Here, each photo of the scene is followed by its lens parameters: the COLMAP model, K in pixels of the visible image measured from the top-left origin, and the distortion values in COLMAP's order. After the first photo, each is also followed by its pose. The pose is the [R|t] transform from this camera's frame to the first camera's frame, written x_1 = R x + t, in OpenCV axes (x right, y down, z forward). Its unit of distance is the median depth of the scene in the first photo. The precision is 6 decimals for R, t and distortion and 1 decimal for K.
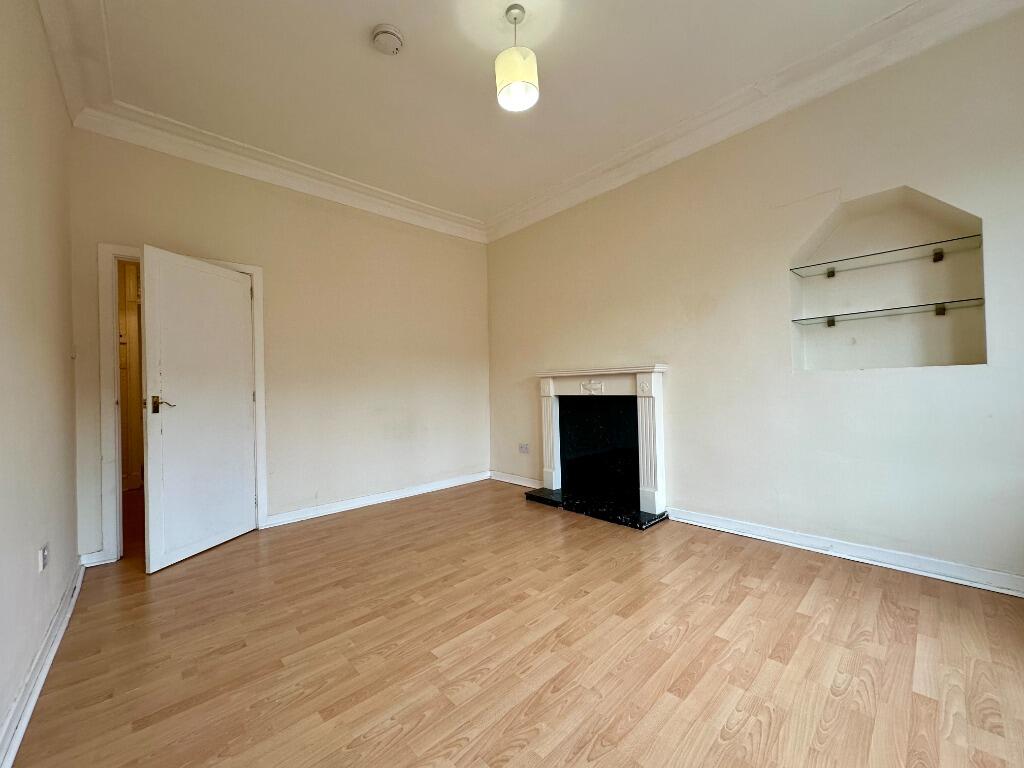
lens RADIAL K [[407.1, 0, 513.4], [0, 407.1, 387.1], [0, 0, 1]] dist [-0.004261, 0.000123]
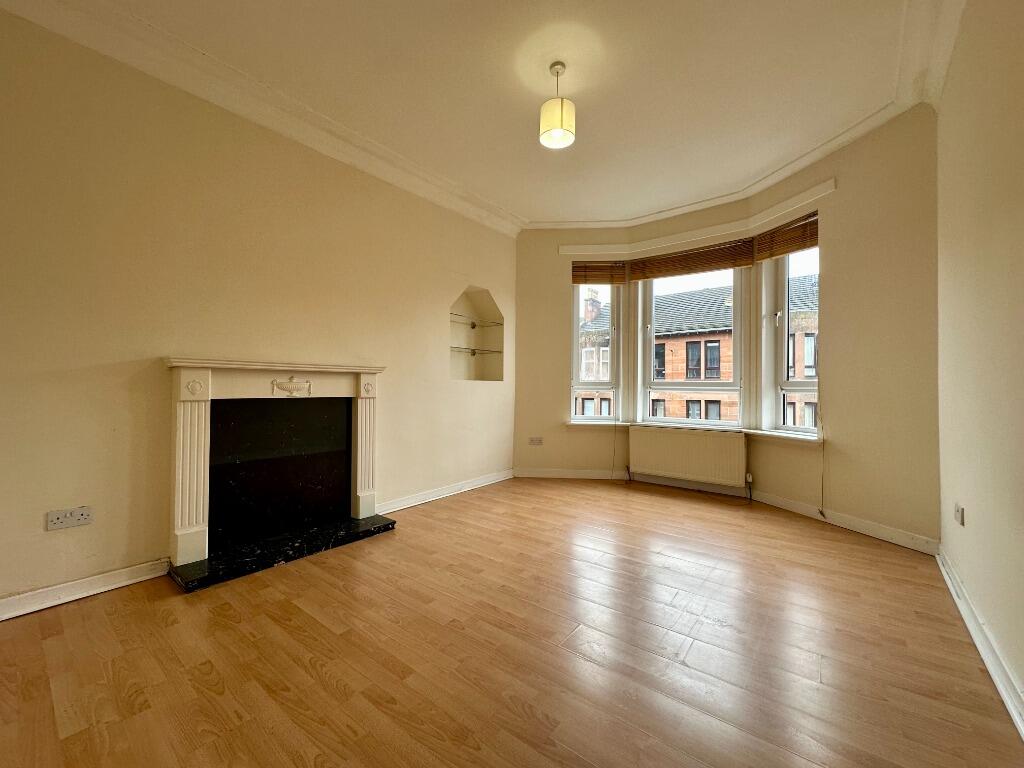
lens RADIAL K [[407.1, 0, 514.3], [0, 407.1, 384.7], [0, 0, 1]] dist [-0.004261, 0.000123]
pose [[-0.155412, 0.028363, 0.987442, -0.682739], [-0.004900, 0.999553, -0.029482, 0.018572], [-0.987838, -0.009421, -0.155203, 0.790881]]
